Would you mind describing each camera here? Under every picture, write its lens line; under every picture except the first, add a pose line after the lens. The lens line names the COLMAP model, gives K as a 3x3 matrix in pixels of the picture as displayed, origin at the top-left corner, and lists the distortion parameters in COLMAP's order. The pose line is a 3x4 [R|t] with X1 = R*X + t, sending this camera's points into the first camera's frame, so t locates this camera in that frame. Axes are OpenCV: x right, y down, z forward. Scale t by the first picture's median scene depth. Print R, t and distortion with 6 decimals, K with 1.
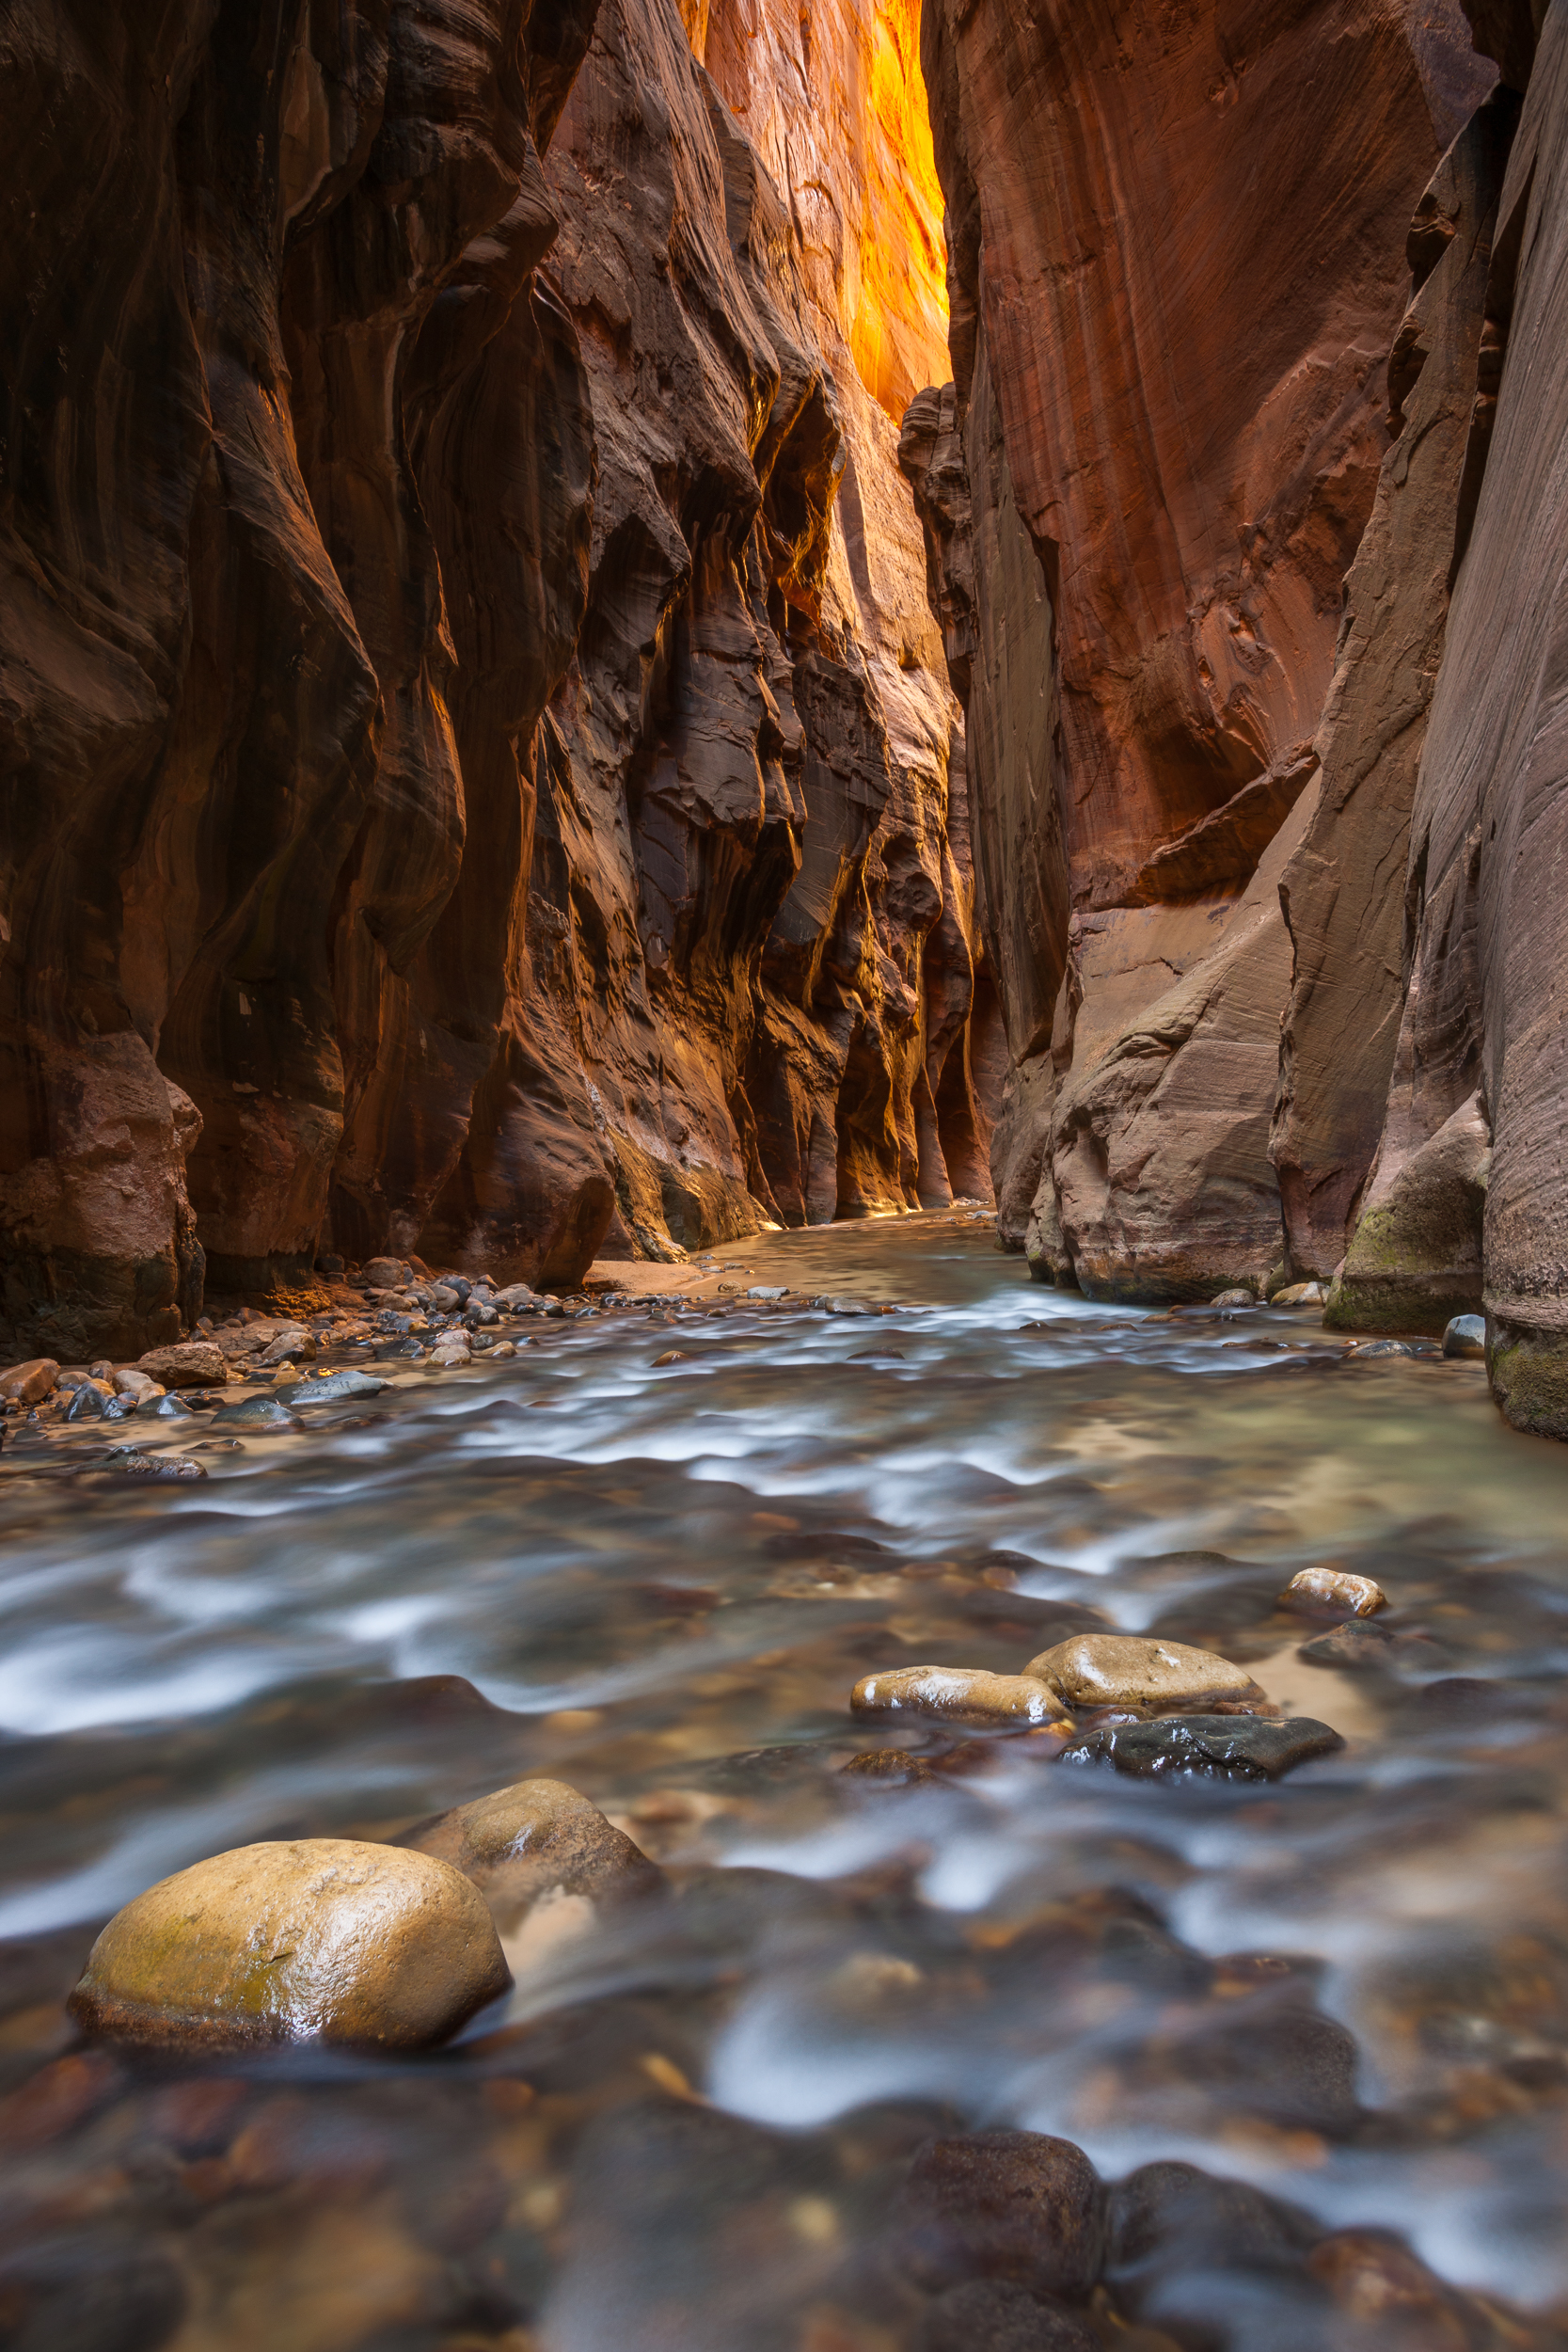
lens RADIAL K [[1615.8, 0, 781.0], [0, 1615.8, 1181.9], [0, 0, 1]] dist [-0.061498, 0.017209]
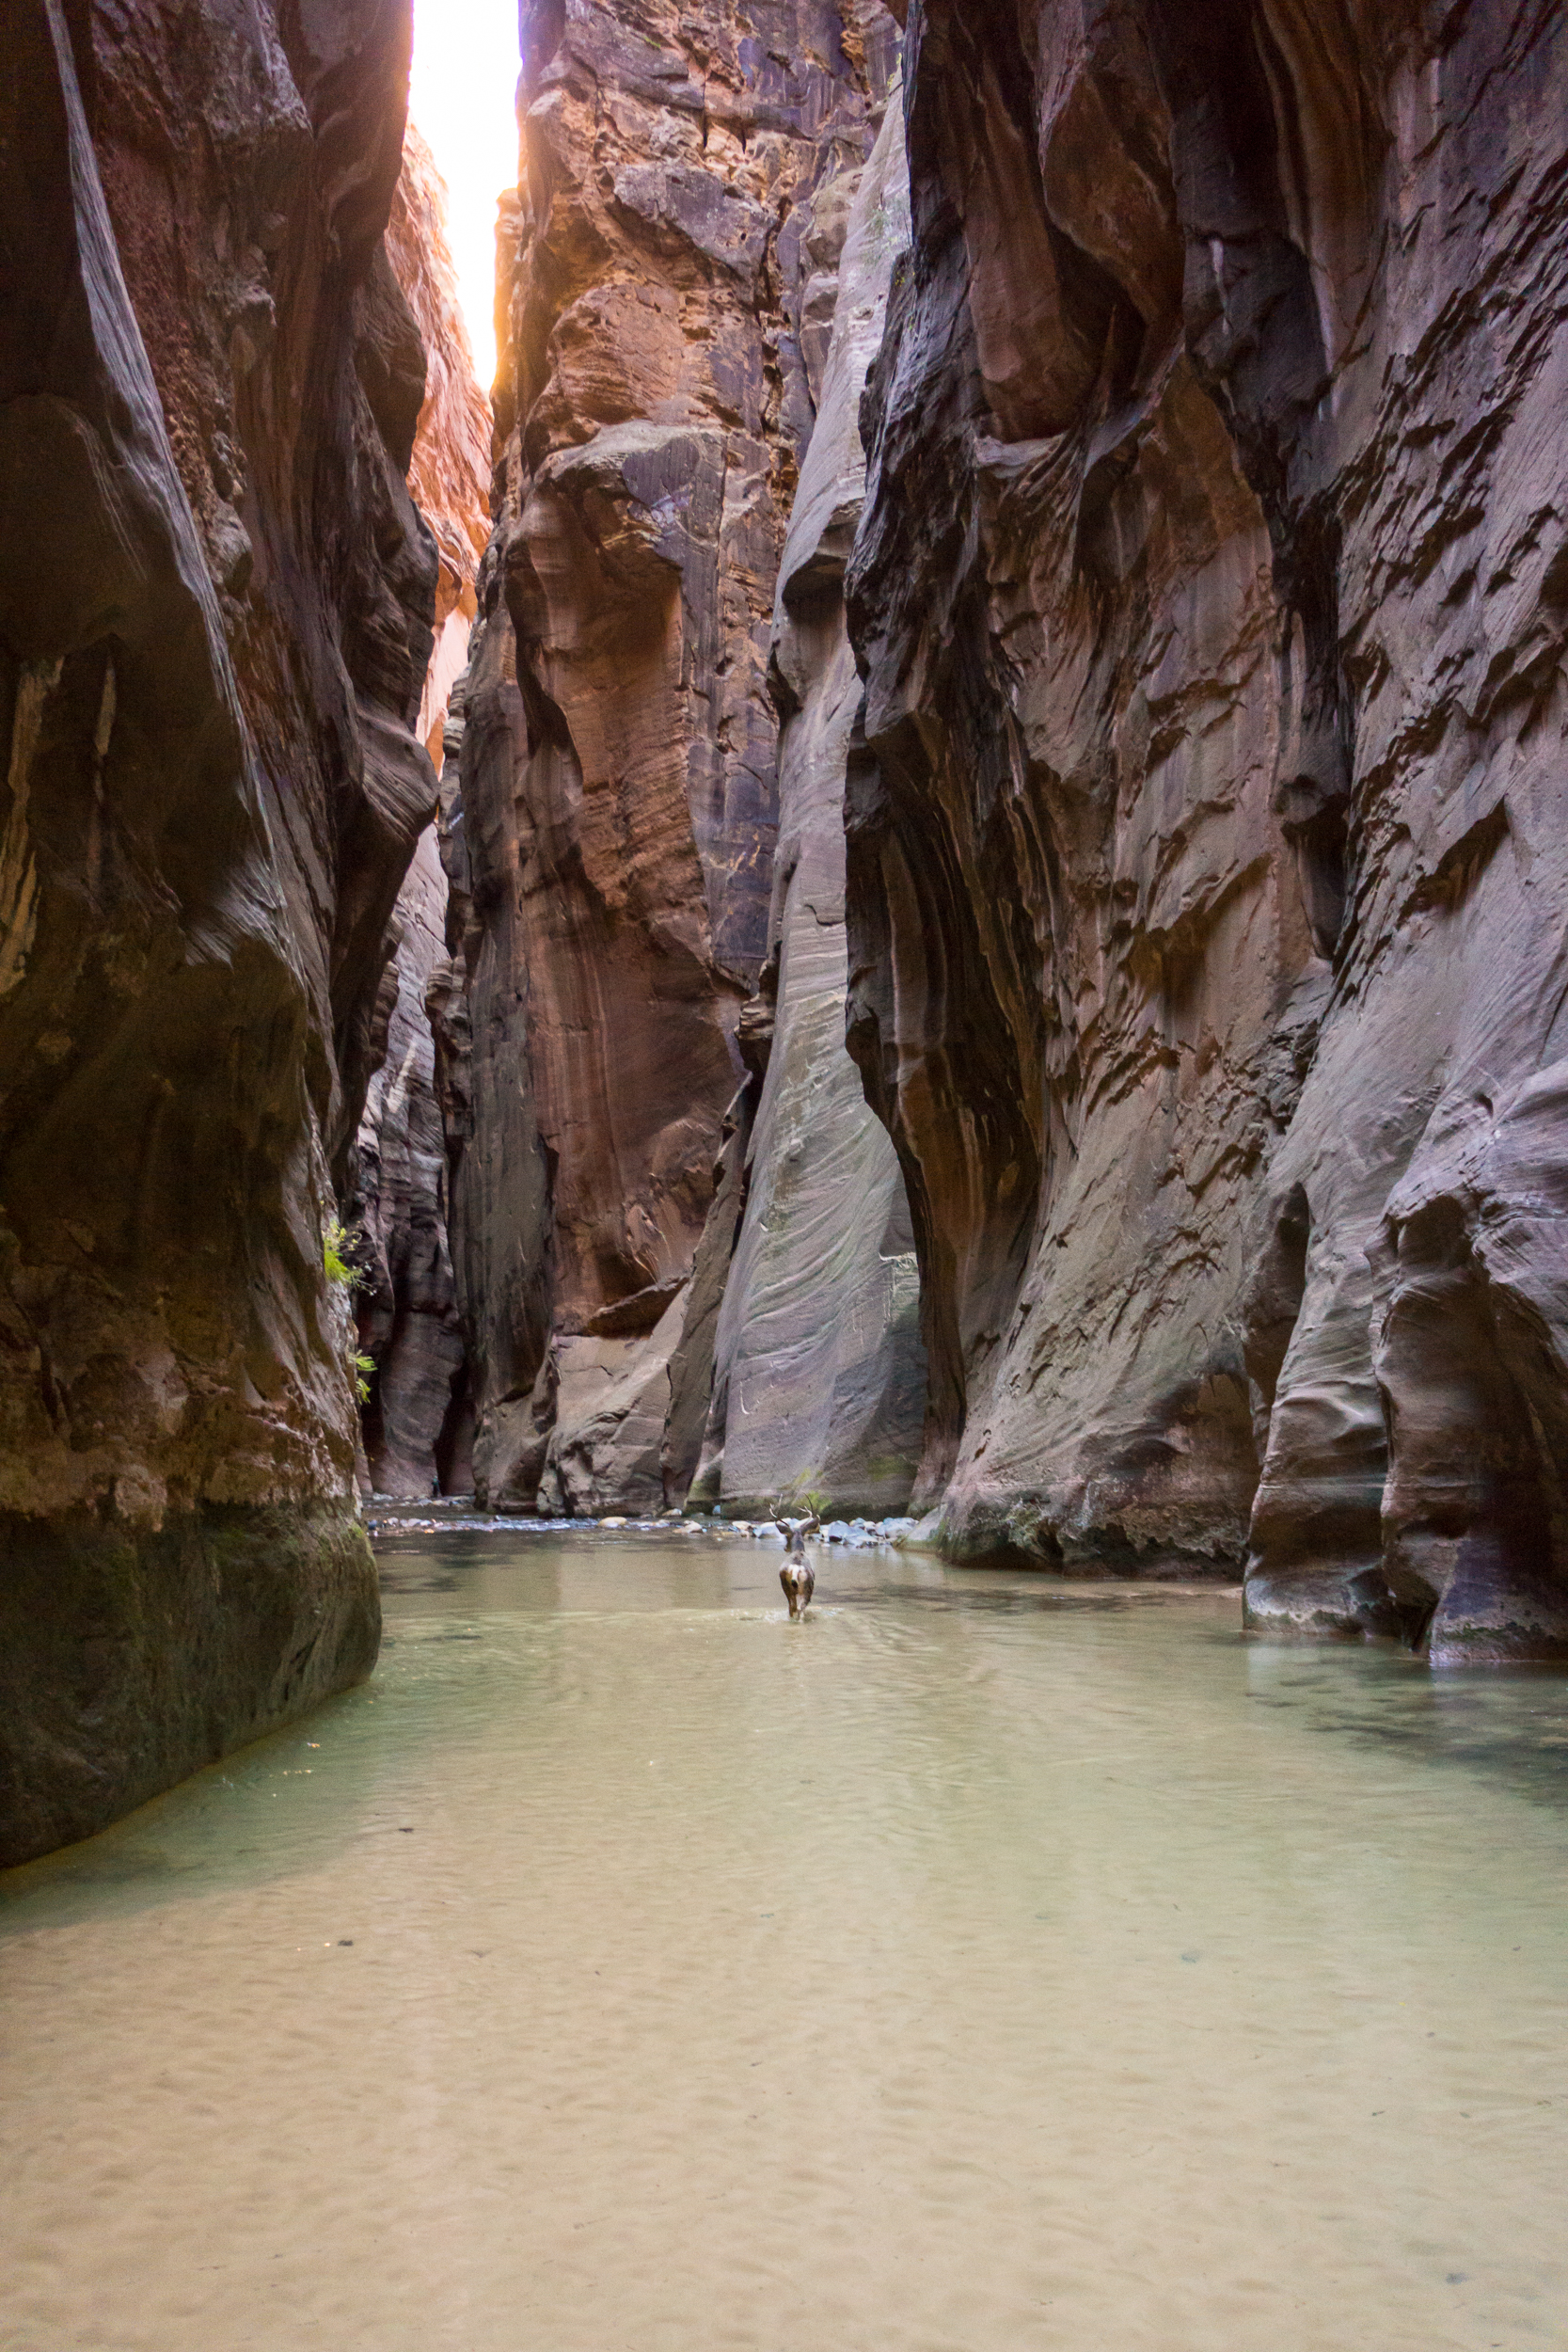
lens RADIAL K [[1808.7, 0, 789.5], [0, 1808.7, 1172.3], [0, 0, 1]] dist [-0.107527, -0.000802]
pose [[0.920046, 0.085741, 0.382314, -0.476317], [-0.017269, 0.983688, -0.179050, 0.027231], [-0.391430, 0.158132, 0.906519, -1.306003]]
